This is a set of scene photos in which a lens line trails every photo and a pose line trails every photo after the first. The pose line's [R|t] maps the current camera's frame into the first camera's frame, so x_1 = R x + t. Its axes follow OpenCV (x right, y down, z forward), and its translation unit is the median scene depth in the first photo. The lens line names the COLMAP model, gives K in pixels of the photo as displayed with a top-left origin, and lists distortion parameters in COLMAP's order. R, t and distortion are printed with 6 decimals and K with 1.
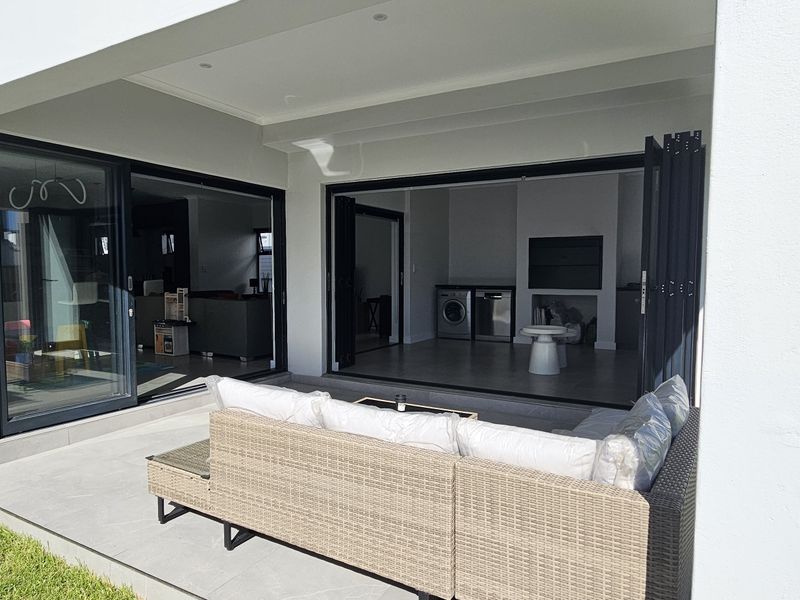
lens RADIAL K [[535.8, 0, 399.6], [0, 535.8, 308.6], [0, 0, 1]] dist [-0.003583, 0.000319]
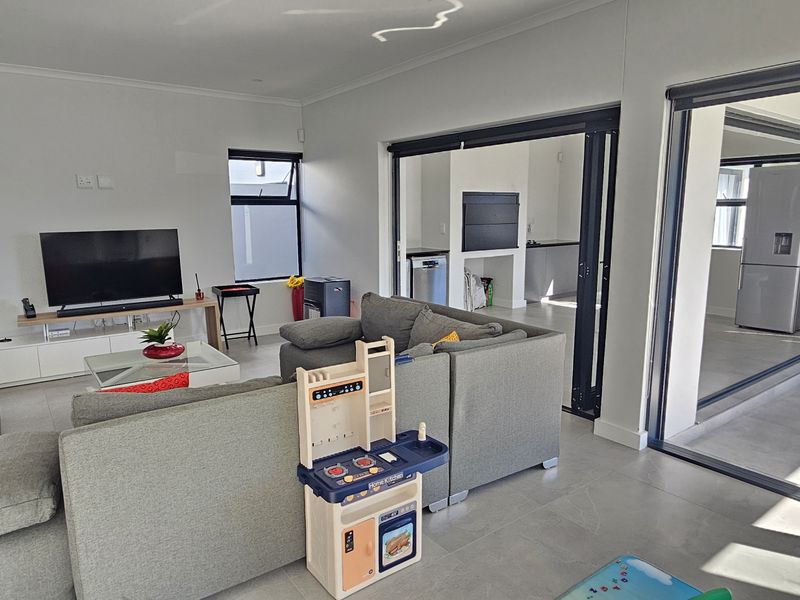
lens RADIAL K [[535.8, 0, 399.6], [0, 535.8, 308.6], [0, 0, 1]] dist [-0.003583, 0.000319]
pose [[0.393985, -0.169540, 0.903345, -0.569864], [0.068537, 0.985523, 0.155071, -0.086218], [-0.916558, 0.000817, 0.399901, 0.742052]]
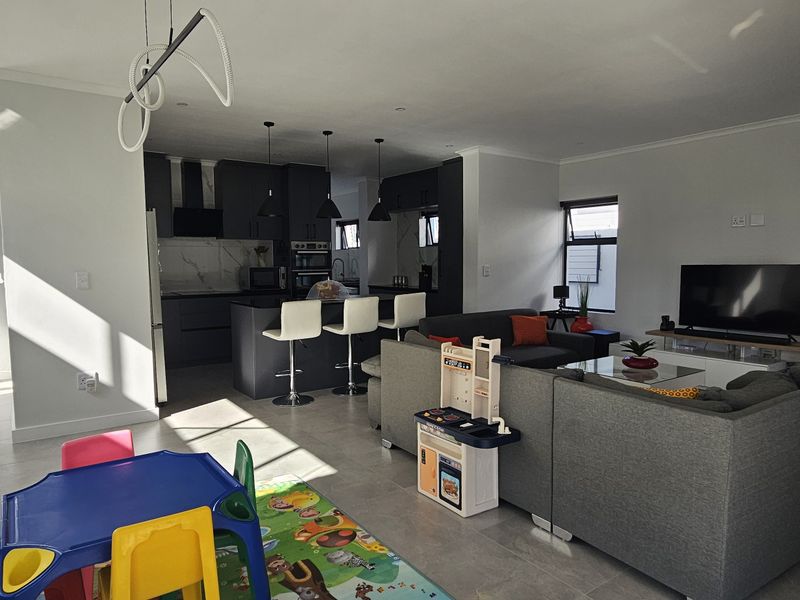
lens RADIAL K [[535.8, 0, 399.6], [0, 535.8, 308.6], [0, 0, 1]] dist [-0.003583, 0.000319]
pose [[0.908196, 0.032313, -0.417296, -0.257224], [-0.022480, 0.999342, 0.028457, -0.059468], [0.417941, -0.016464, 0.908325, 0.529520]]
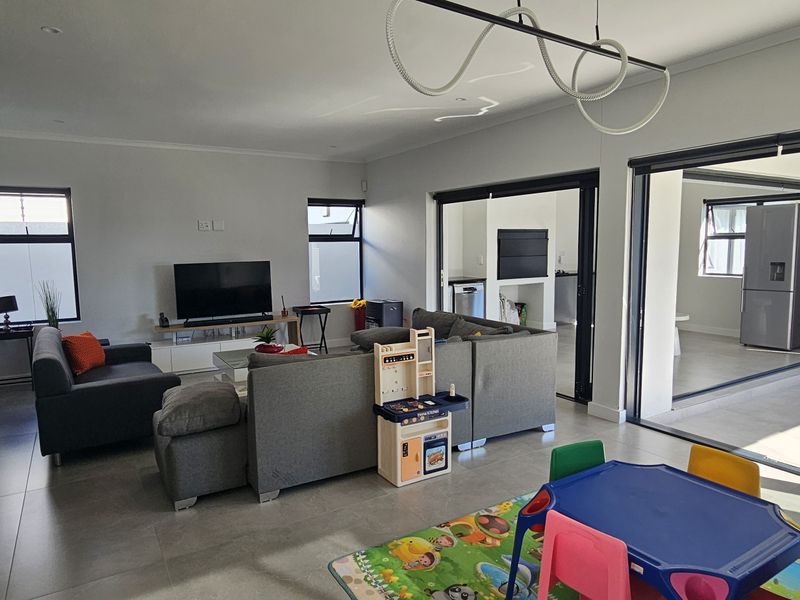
lens RADIAL K [[535.8, 0, 399.6], [0, 535.8, 308.6], [0, 0, 1]] dist [-0.003583, 0.000319]
pose [[0.474766, -0.113315, 0.872787, -0.705915], [0.073208, 0.993325, 0.089142, -0.085252], [-0.877062, 0.021573, 0.479892, 0.675250]]
